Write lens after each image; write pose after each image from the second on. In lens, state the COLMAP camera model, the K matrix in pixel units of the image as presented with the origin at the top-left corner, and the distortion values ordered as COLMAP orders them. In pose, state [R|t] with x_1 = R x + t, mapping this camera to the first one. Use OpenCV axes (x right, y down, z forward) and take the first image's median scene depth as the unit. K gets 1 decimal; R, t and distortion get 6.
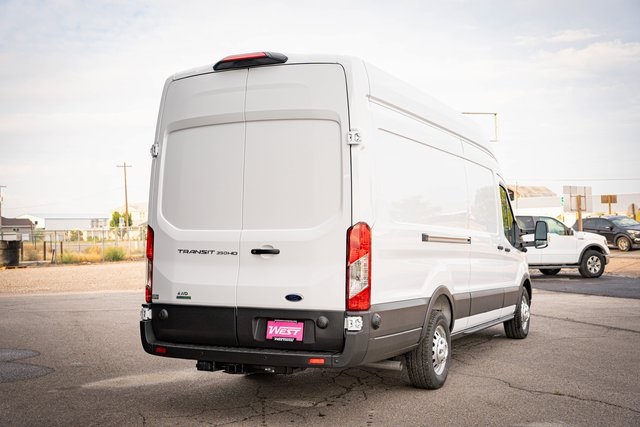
lens RADIAL K [[810.1, 0, 320.0], [0, 810.1, 213.5], [0, 0, 1]] dist [0.007748, 0.016871]
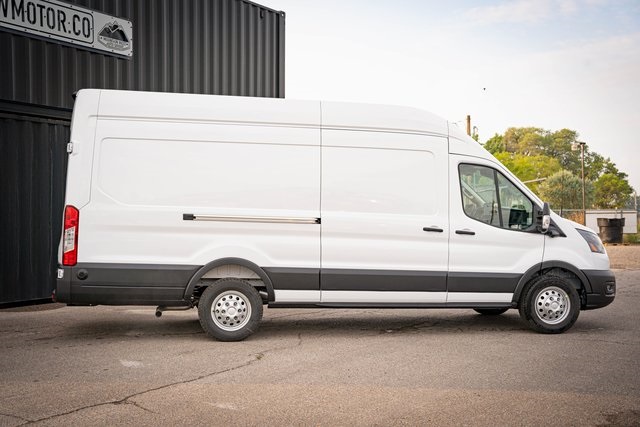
lens RADIAL K [[810.1, 0, 320.0], [0, 810.1, 213.5], [0, 0, 1]] dist [0.007748, 0.016871]
pose [[0.572667, 0.008825, -0.819741, 1.277081], [0.013645, 0.999701, 0.020295, 0.001552], [0.819675, -0.022807, 0.572375, 0.447727]]
